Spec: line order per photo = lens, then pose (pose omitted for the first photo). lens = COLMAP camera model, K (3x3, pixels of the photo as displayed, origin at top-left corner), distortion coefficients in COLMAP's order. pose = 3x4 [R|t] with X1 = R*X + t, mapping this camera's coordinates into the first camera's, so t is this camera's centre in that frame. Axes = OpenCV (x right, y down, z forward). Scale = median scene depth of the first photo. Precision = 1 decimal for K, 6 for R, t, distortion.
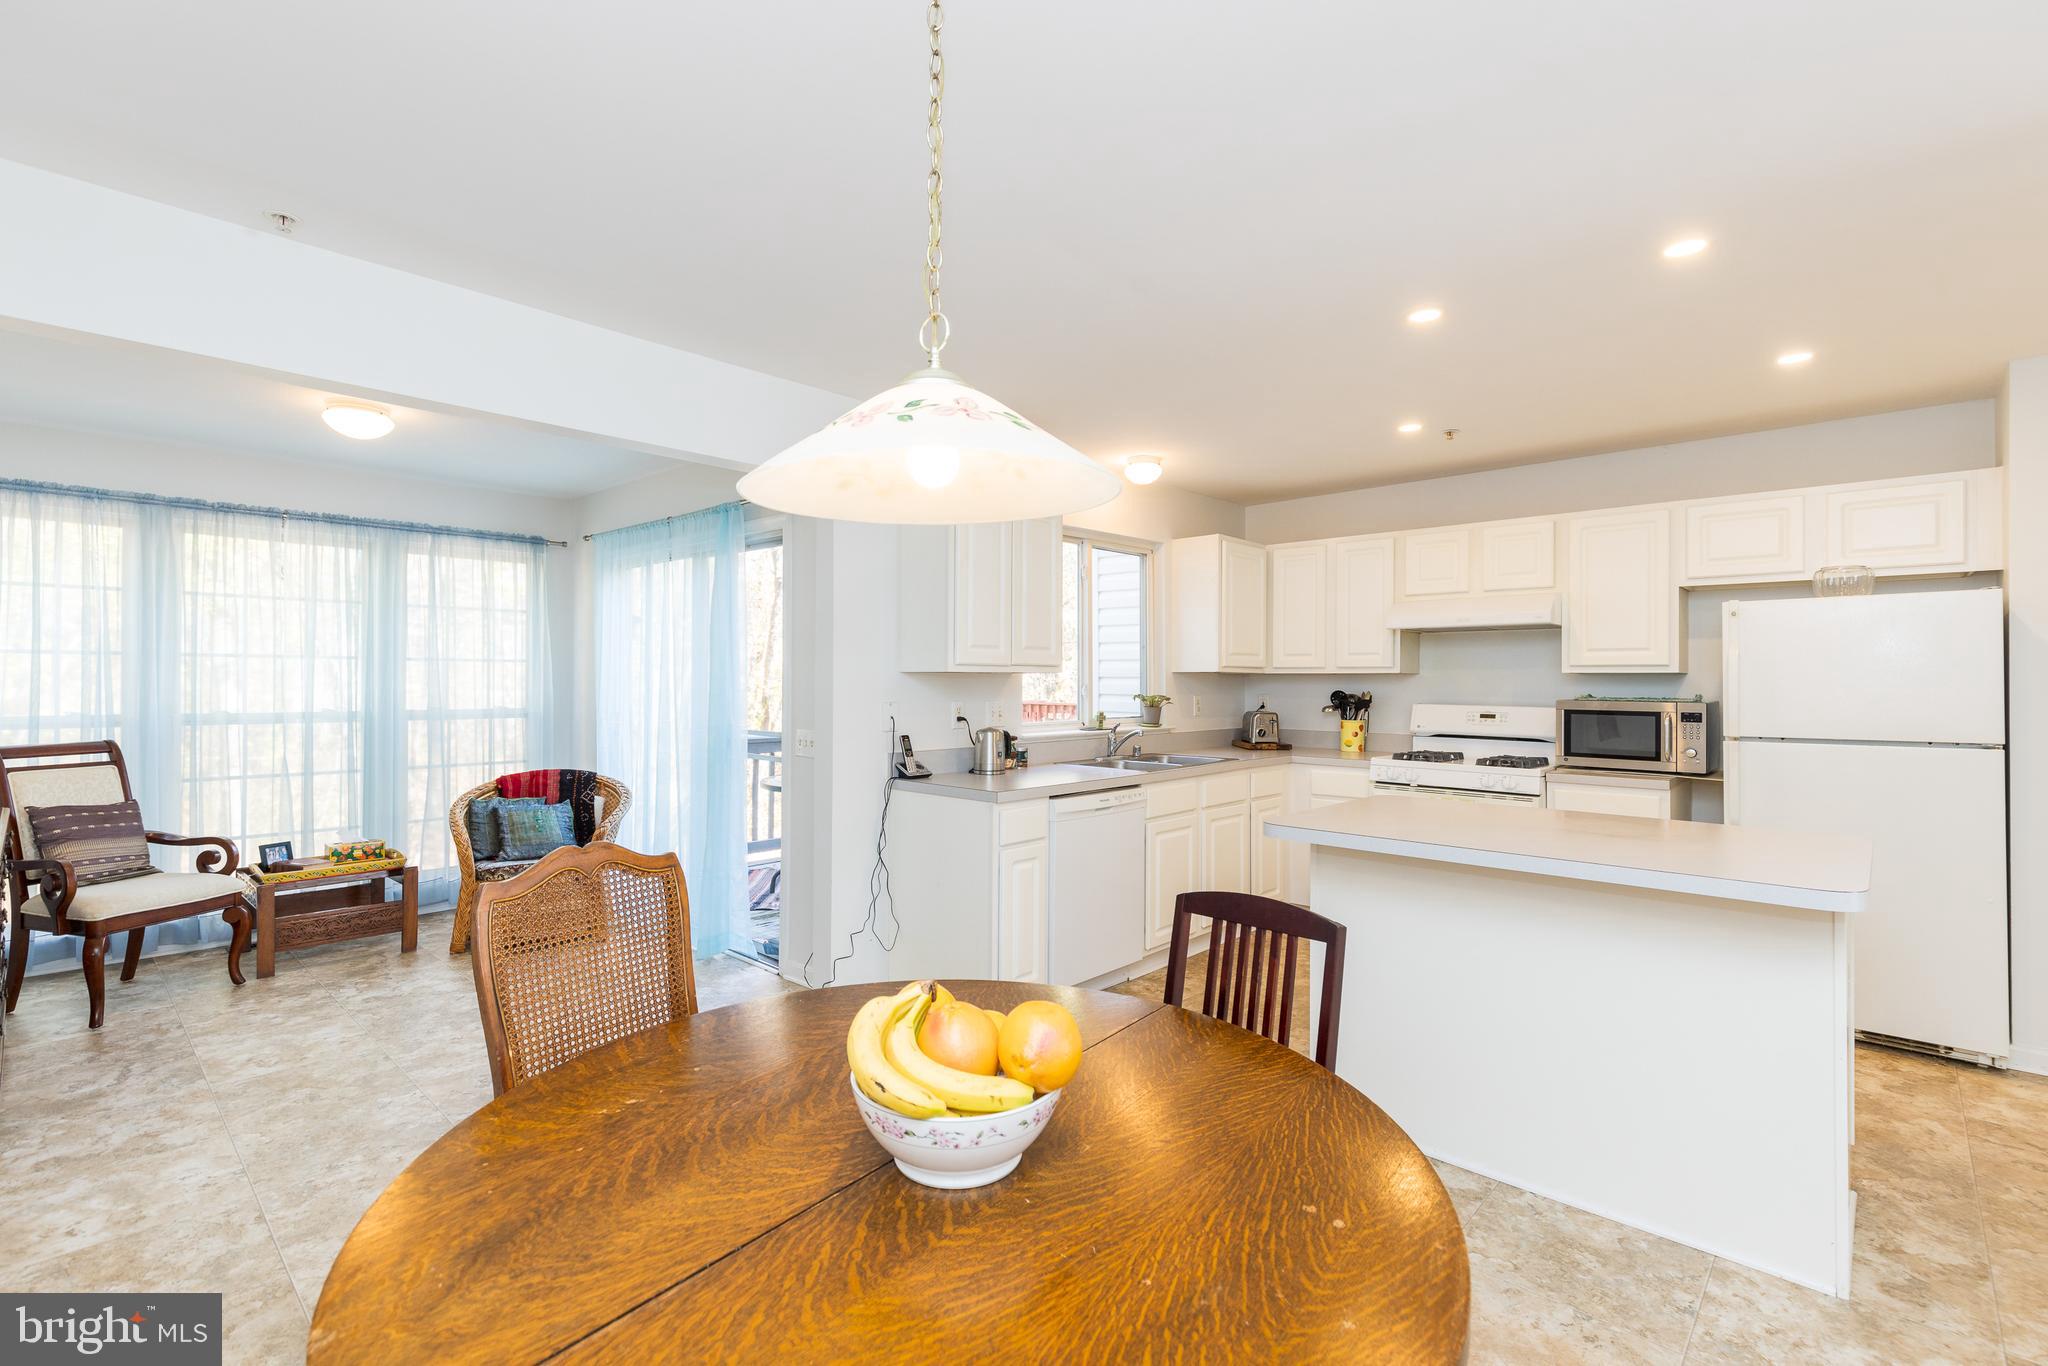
lens RADIAL K [[916.5, 0, 1028.0], [0, 916.5, 668.9], [0, 0, 1]] dist [-0.003160, -0.000330]
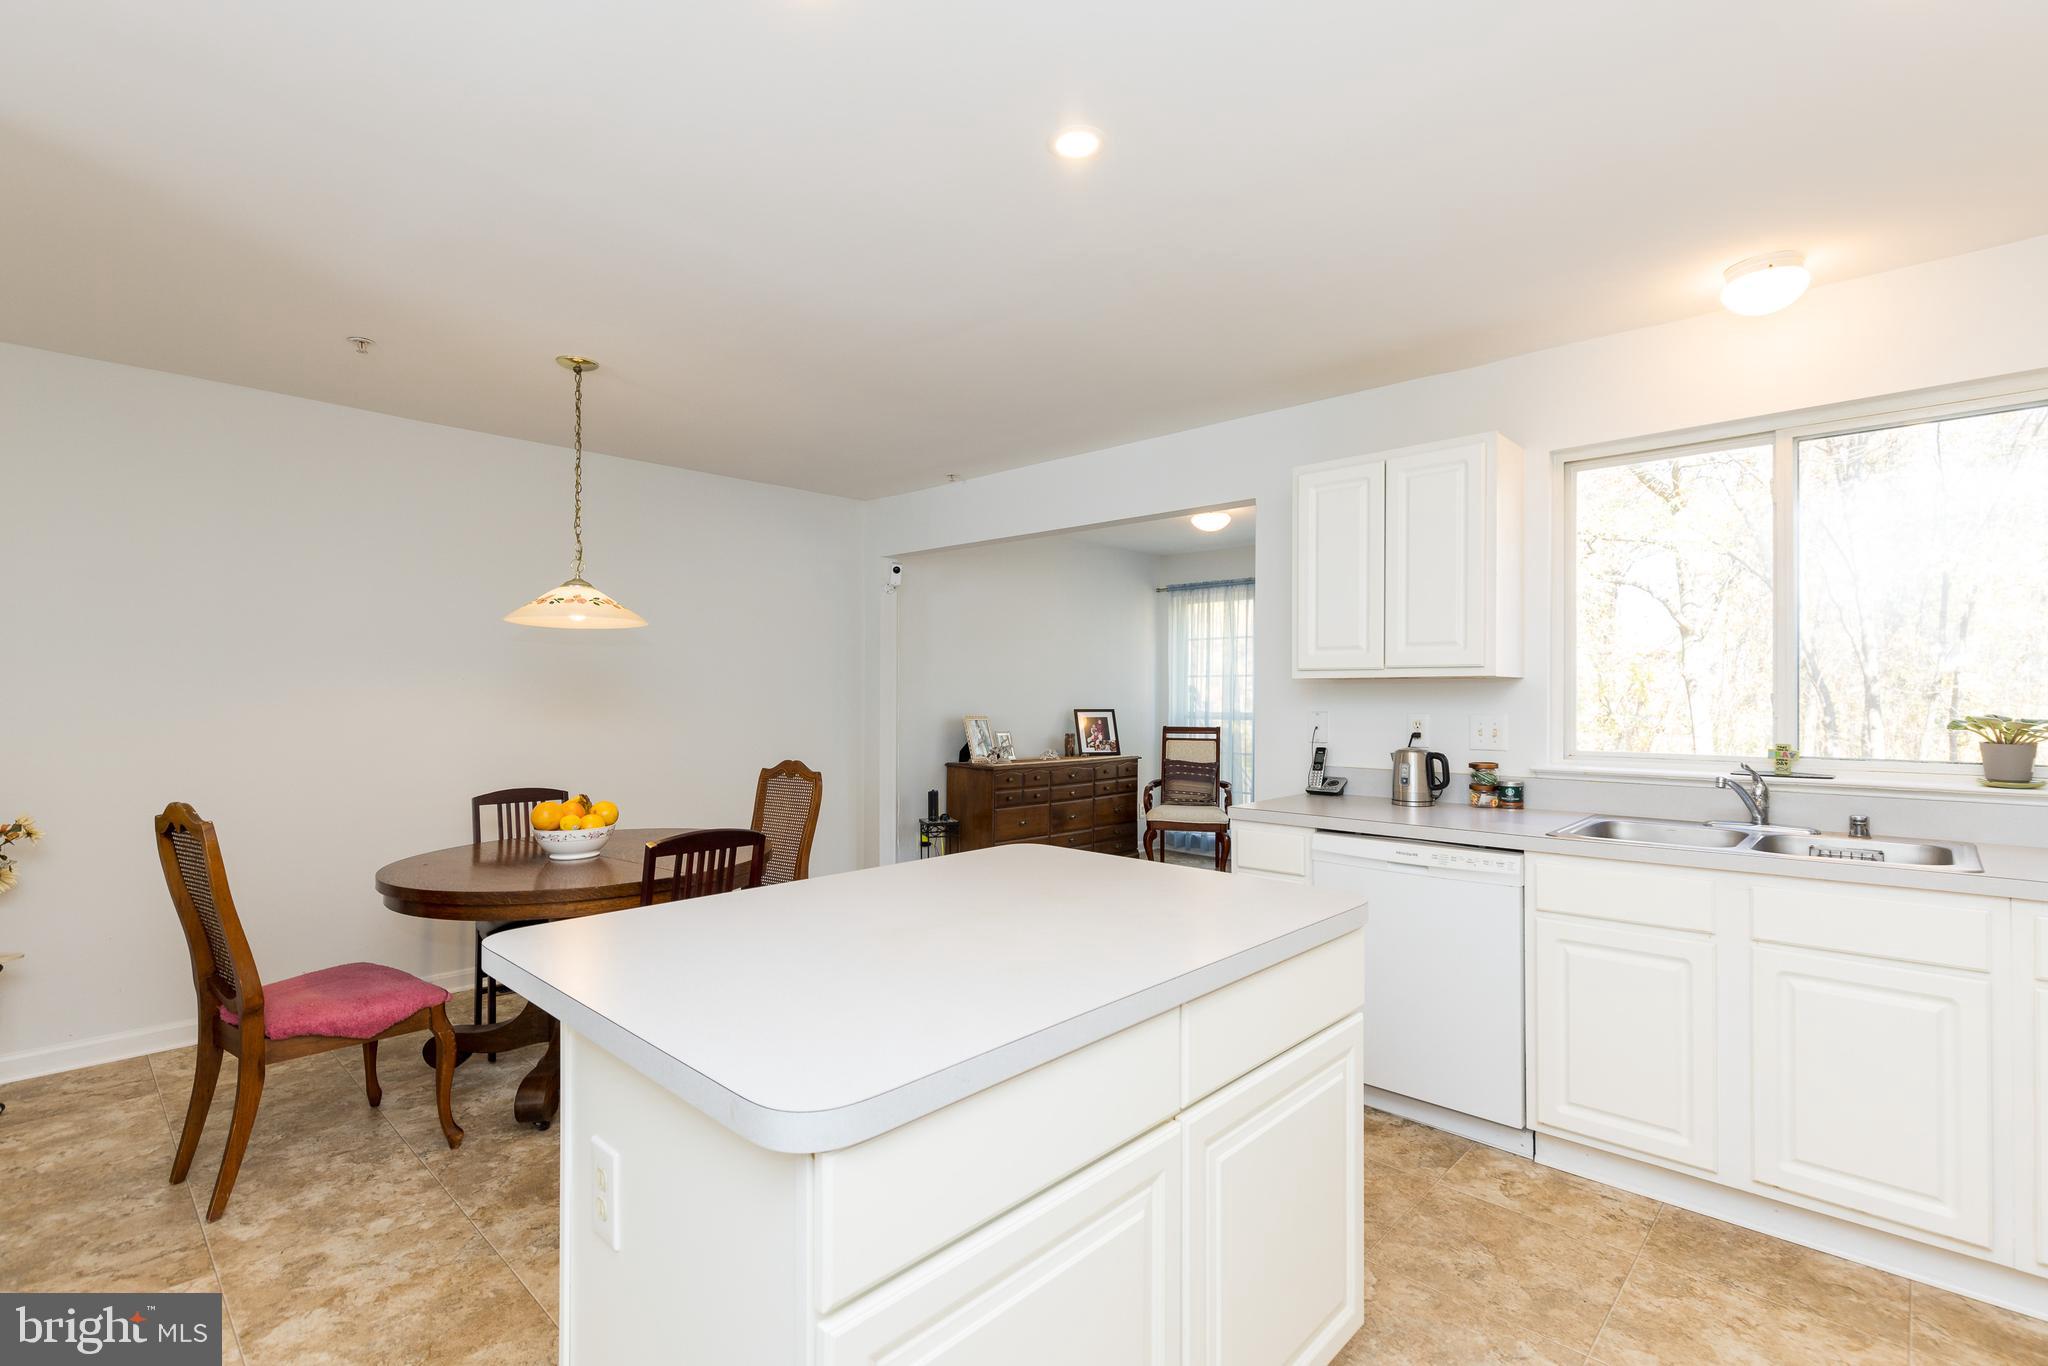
lens RADIAL K [[932.9, 0, 1031.0], [0, 932.9, 676.1], [0, 0, 1]] dist [-0.002576, 0.000098]
pose [[-0.000499, -0.020358, -0.999793, 0.668978], [0.013443, 0.999702, -0.020363, 0.012349], [0.999910, -0.013451, -0.000225, 0.576962]]
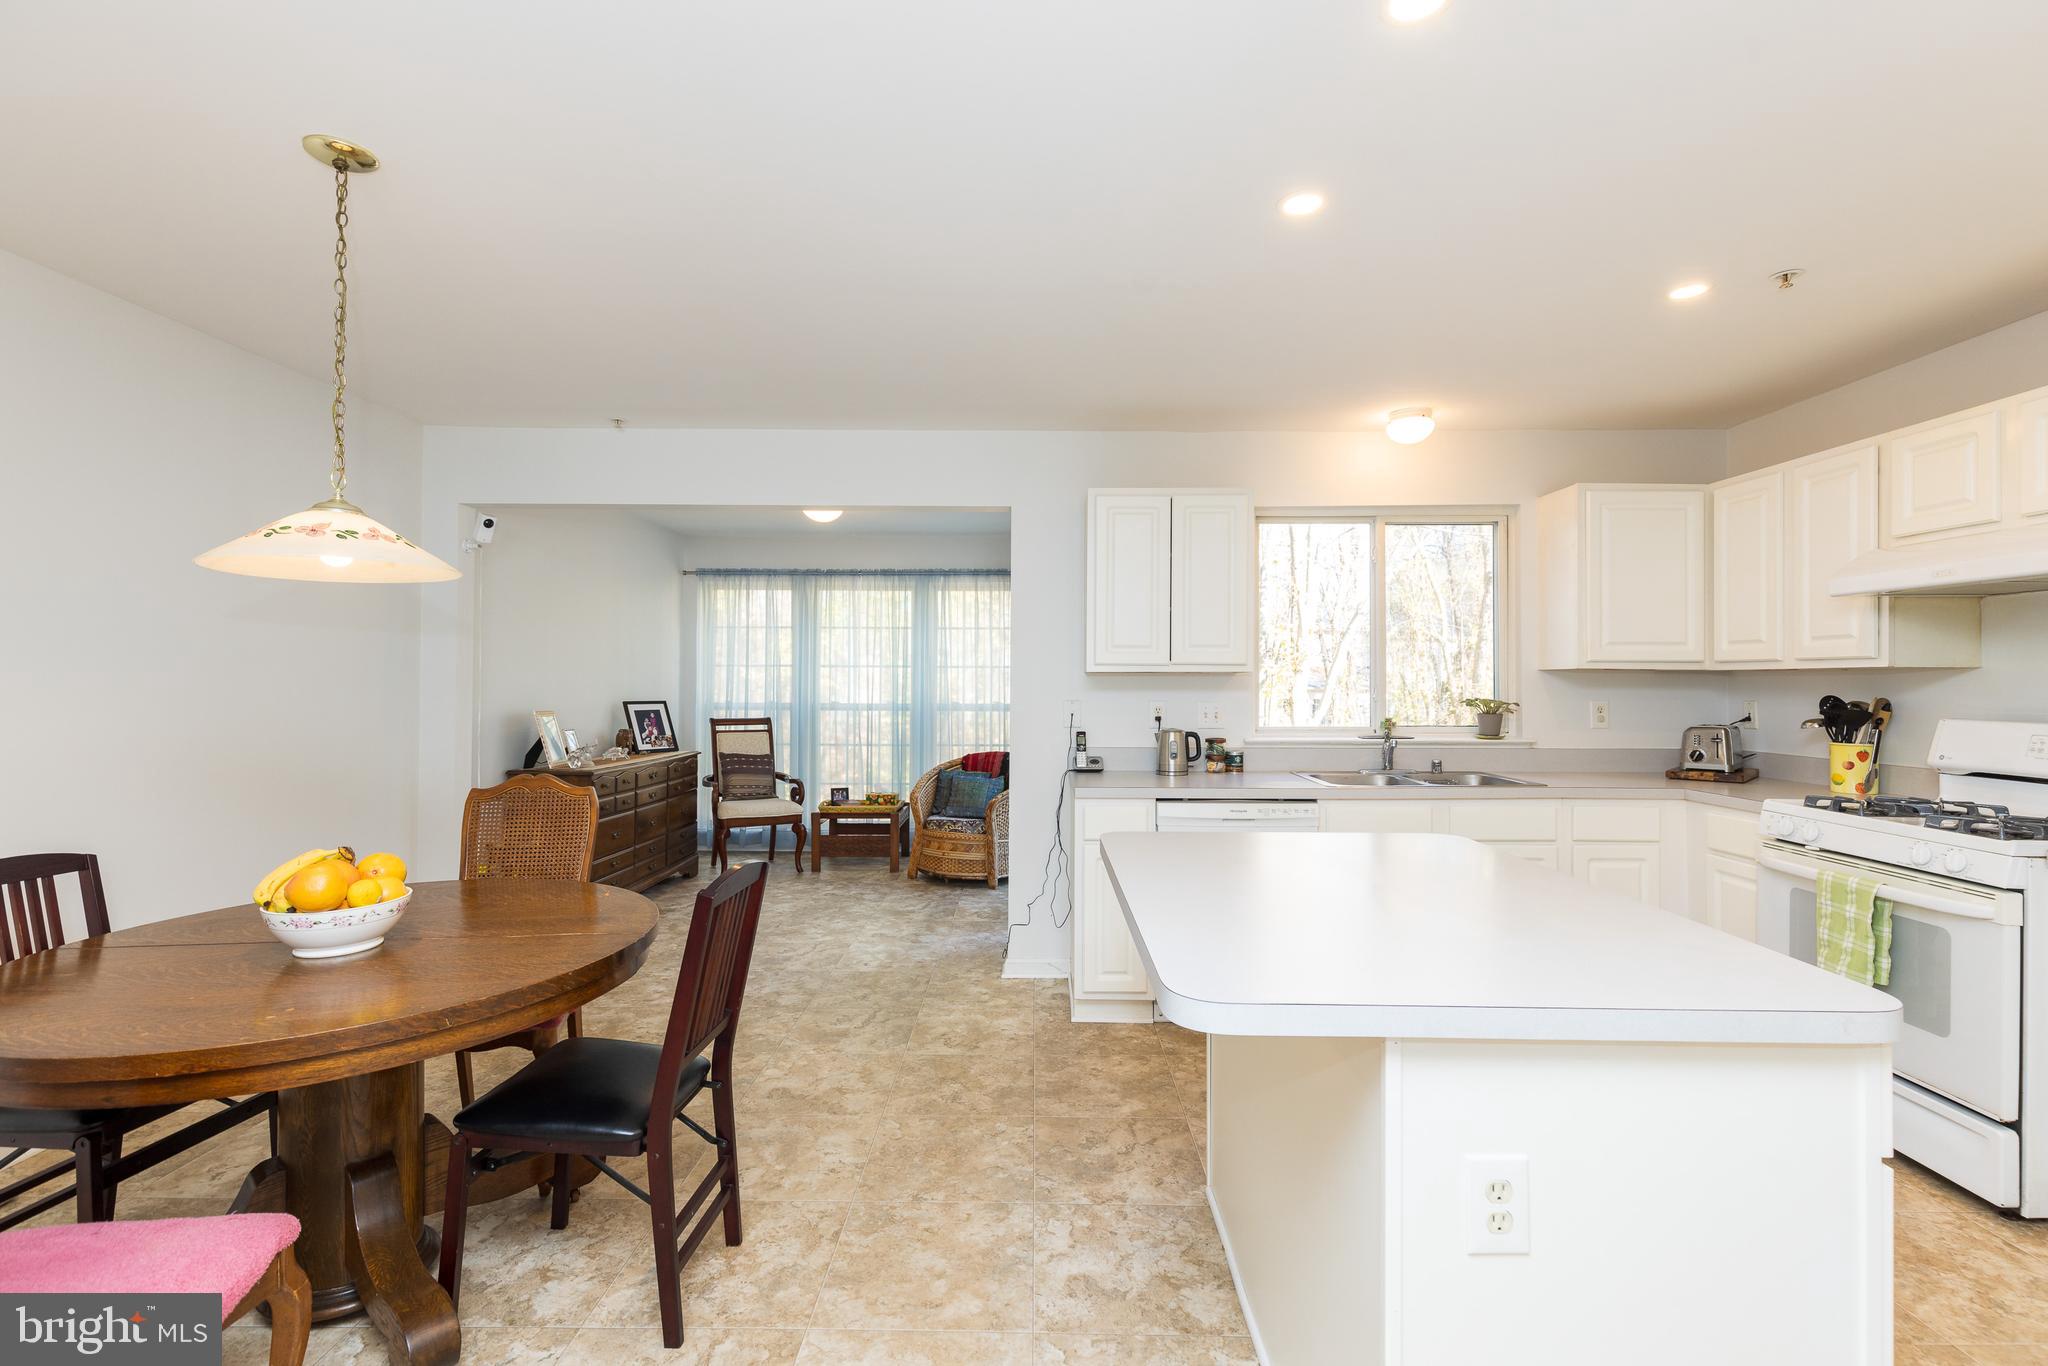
lens RADIAL K [[912.5, 0, 1028.0], [0, 912.5, 676.9], [0, 0, 1]] dist [-0.002276, -0.000049]
pose [[0.676818, -0.005895, -0.736127, 0.502713], [0.009565, 0.999954, 0.000787, 0.005523], [0.736088, -0.007574, 0.676843, 0.185949]]
